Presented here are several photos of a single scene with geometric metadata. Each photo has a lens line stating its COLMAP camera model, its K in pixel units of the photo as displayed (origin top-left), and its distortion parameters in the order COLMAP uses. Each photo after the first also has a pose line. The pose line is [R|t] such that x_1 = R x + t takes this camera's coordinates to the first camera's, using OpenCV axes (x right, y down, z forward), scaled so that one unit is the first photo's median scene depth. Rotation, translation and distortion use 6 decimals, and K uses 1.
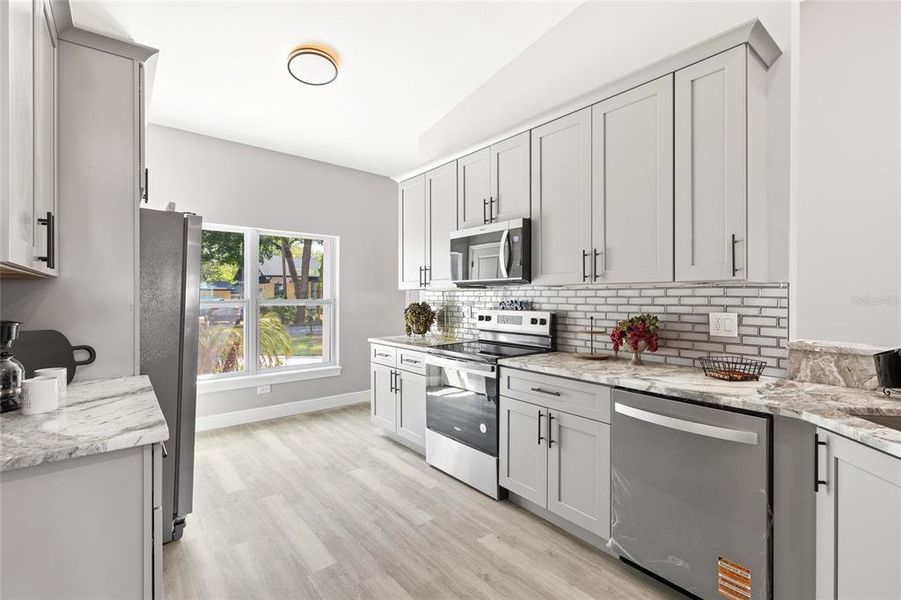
lens RADIAL K [[410.0, 0, 450.5], [0, 410.0, 300.0], [0, 0, 1]] dist [-0.001304, -0.000284]
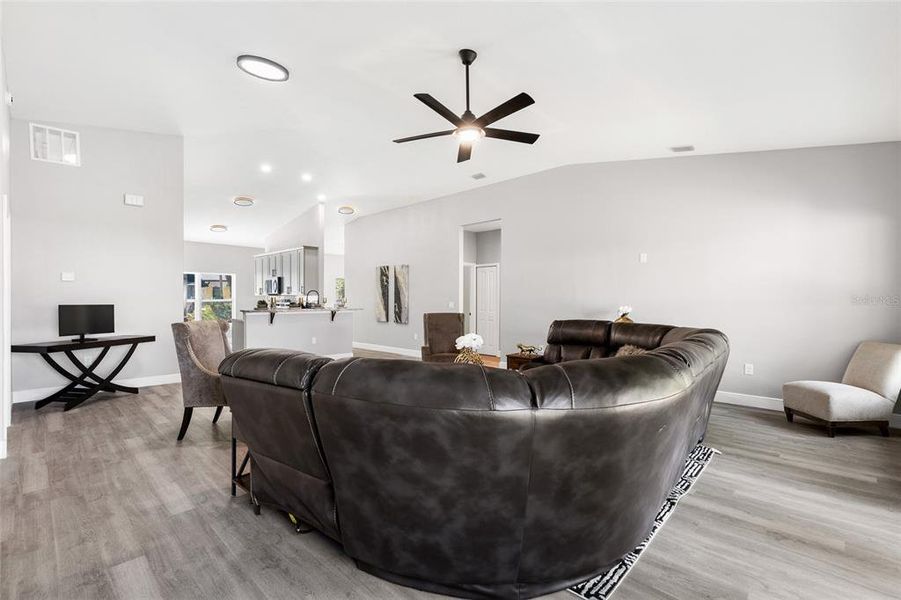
lens RADIAL K [[410.0, 0, 450.5], [0, 410.0, 300.0], [0, 0, 1]] dist [-0.001304, -0.000284]
pose [[0.993301, -0.005885, 0.115408, 1.075521], [0.005734, 0.999982, 0.001642, 0.008650], [-0.115416, -0.000969, 0.993317, -2.369405]]
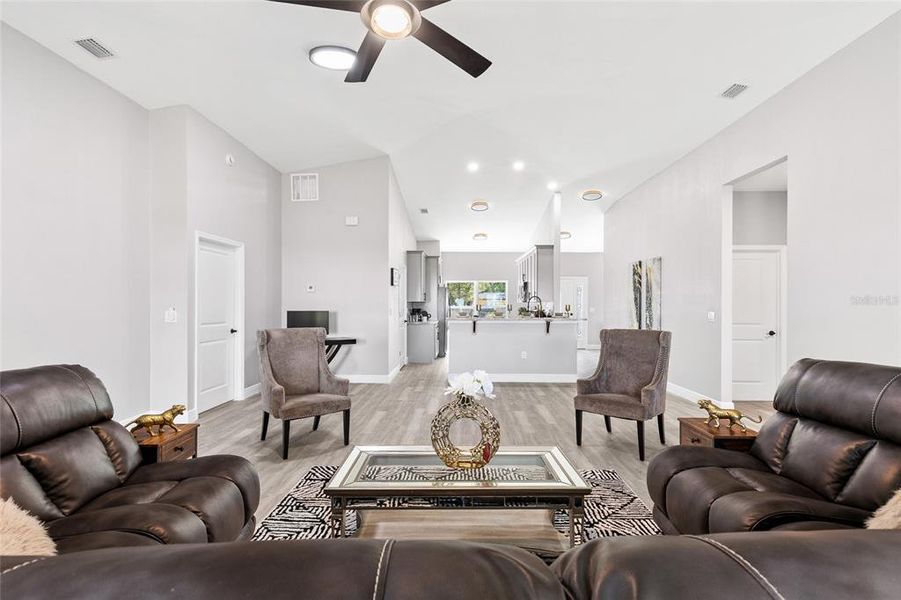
lens RADIAL K [[430.0, 0, 450.5], [0, 430.0, 300.0], [0, 0, 1]] dist [-0.000479, -0.000108]
pose [[0.750159, -0.013609, -0.661117, 1.717850], [0.001798, 0.999826, -0.018541, 0.009431], [0.661255, 0.012720, 0.750054, -1.725344]]
